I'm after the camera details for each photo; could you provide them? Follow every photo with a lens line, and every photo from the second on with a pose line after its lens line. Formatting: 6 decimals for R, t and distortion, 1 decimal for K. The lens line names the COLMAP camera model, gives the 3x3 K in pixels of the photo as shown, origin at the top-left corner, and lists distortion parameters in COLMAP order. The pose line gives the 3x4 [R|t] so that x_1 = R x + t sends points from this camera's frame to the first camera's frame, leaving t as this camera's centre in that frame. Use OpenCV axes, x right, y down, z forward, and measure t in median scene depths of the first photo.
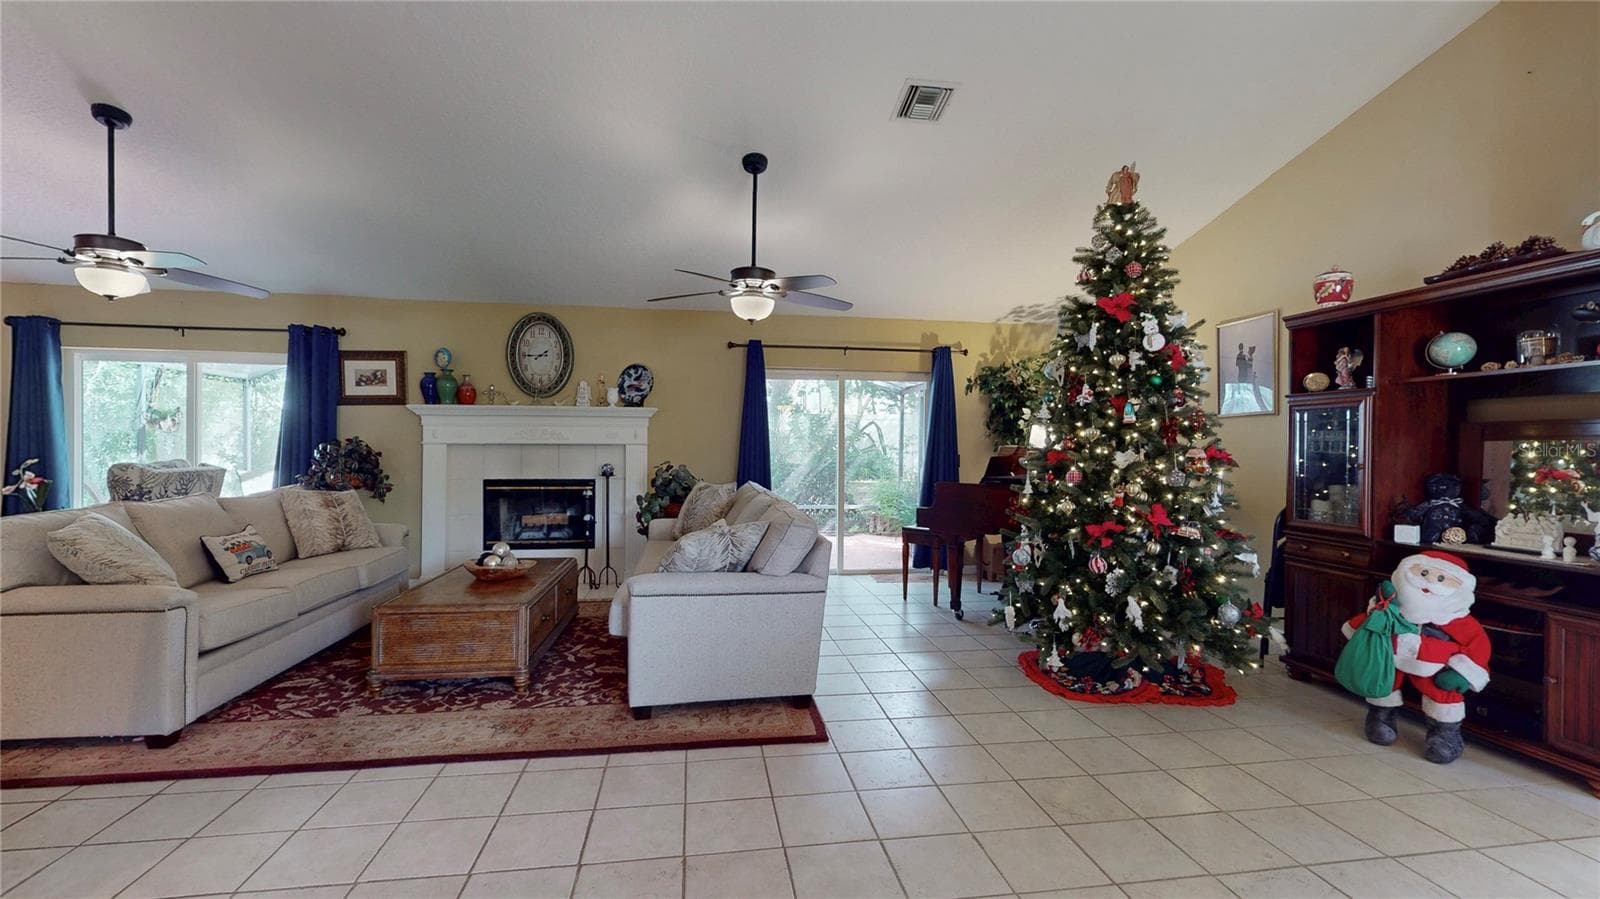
lens RADIAL K [[676.2, 0, 800.0], [0, 676.2, 449.5], [0, 0, 1]] dist [-0.000893, 0.000014]
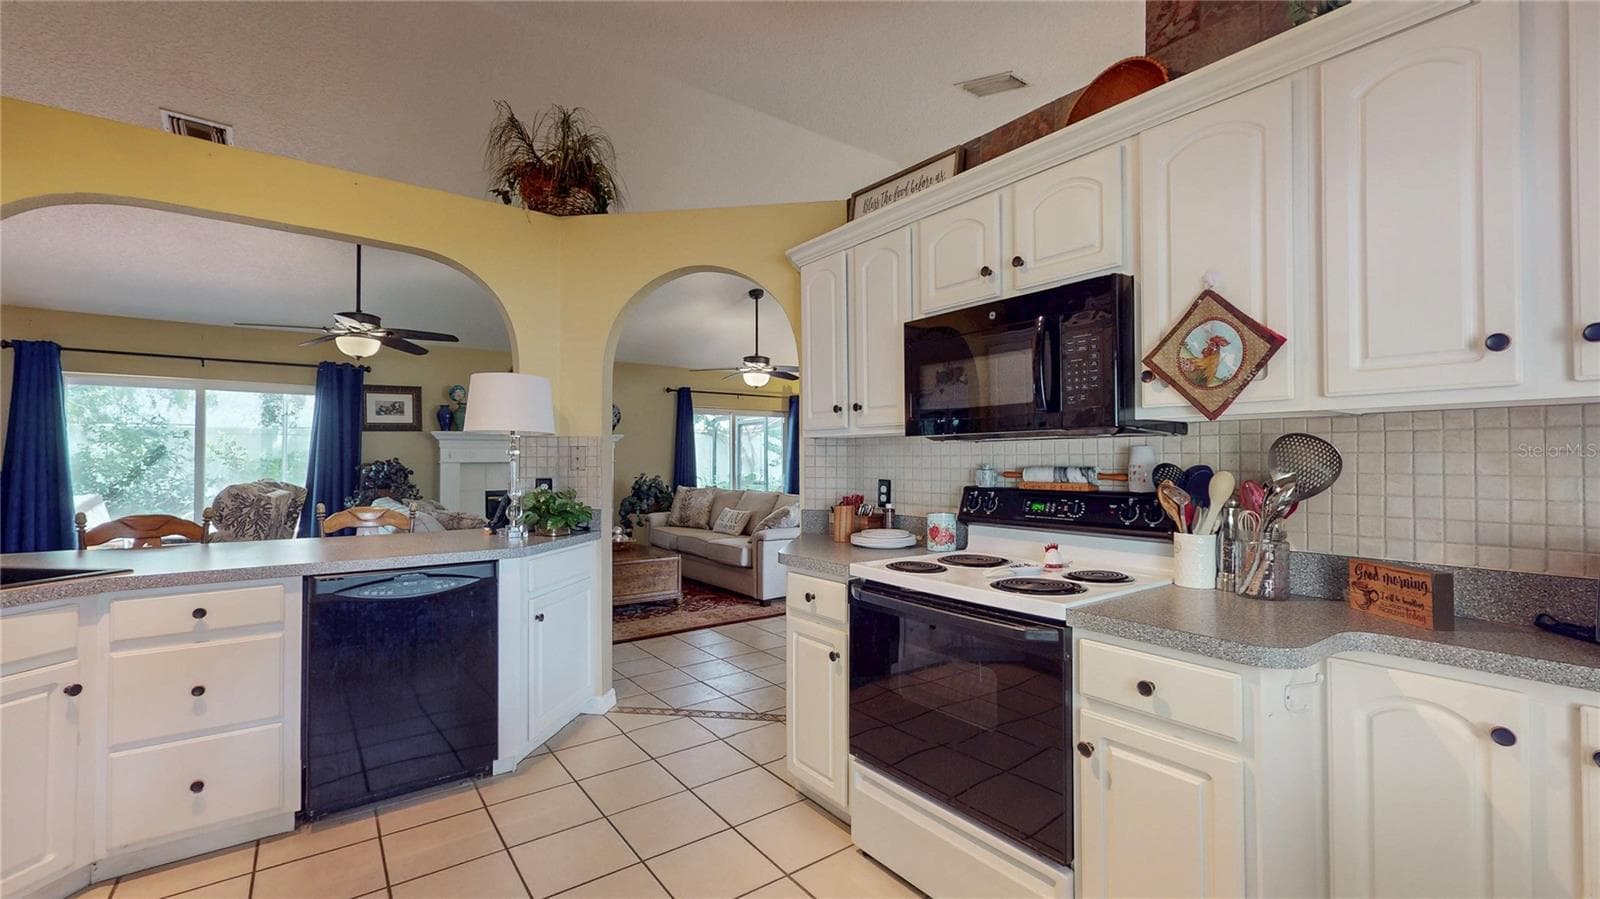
lens RADIAL K [[669.5, 0, 800.0], [0, 669.5, 449.5], [0, 0, 1]] dist [-0.000826, 0.000082]
pose [[0.885385, -0.002394, 0.464852, -0.542632], [0.012023, 0.999770, -0.017752, -0.003924], [-0.464702, 0.021306, 0.885211, -0.375283]]
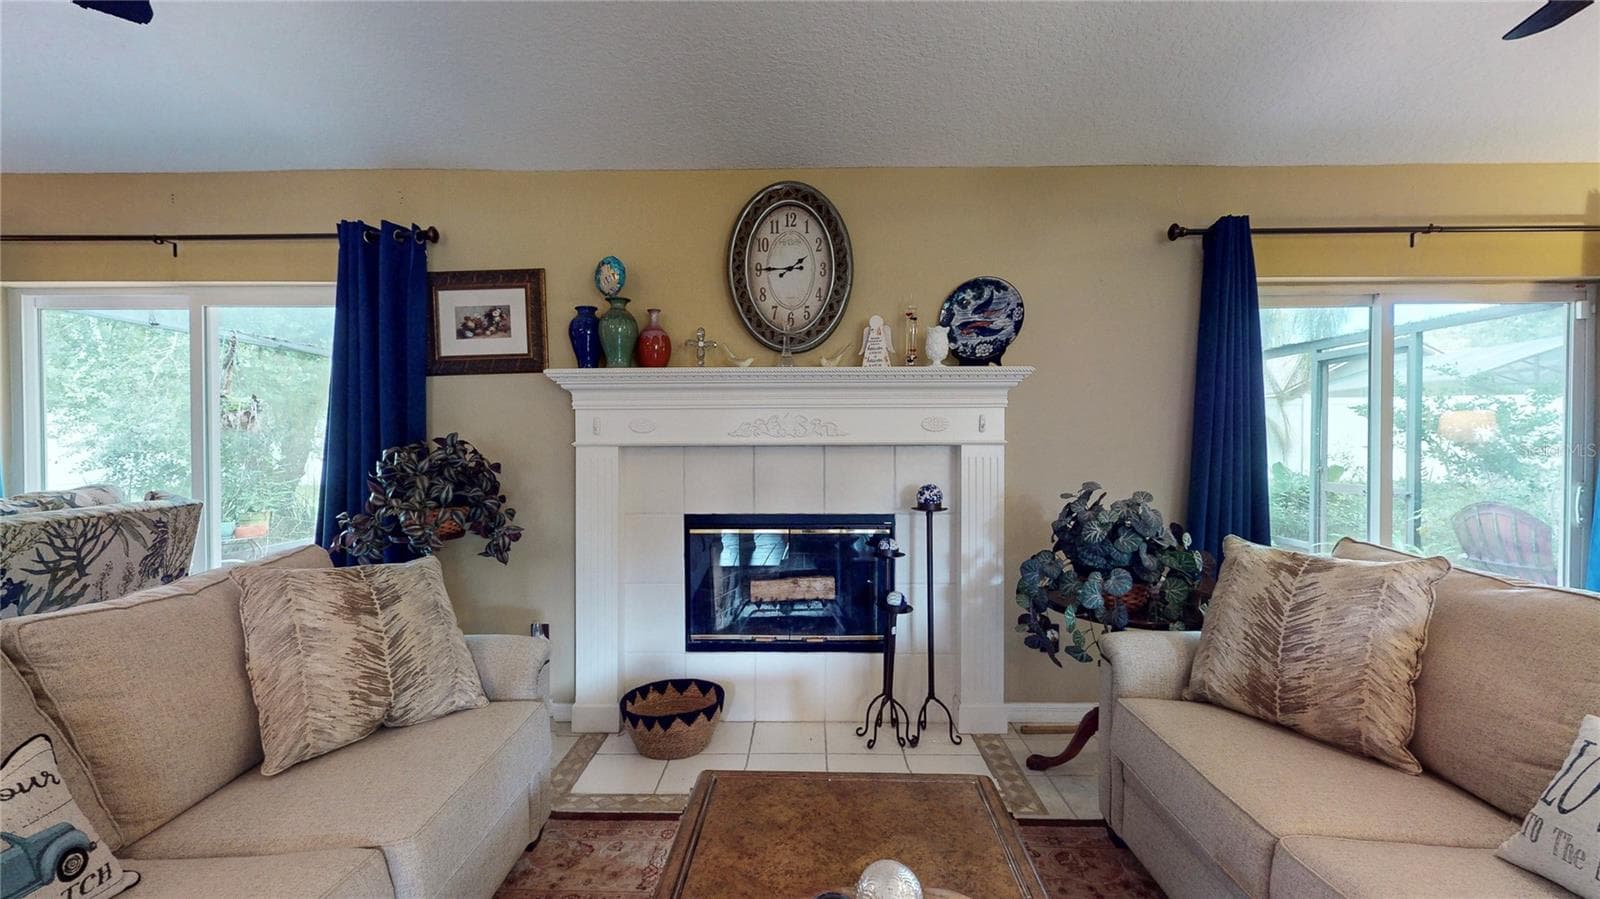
lens RADIAL K [[669.5, 0, 800.0], [0, 669.5, 449.5], [0, 0, 1]] dist [-0.000826, 0.000082]
pose [[0.984148, -0.006440, -0.177233, -0.298923], [0.007952, 0.999938, 0.007824, -0.008705], [0.177171, -0.009109, 0.984138, 0.528010]]
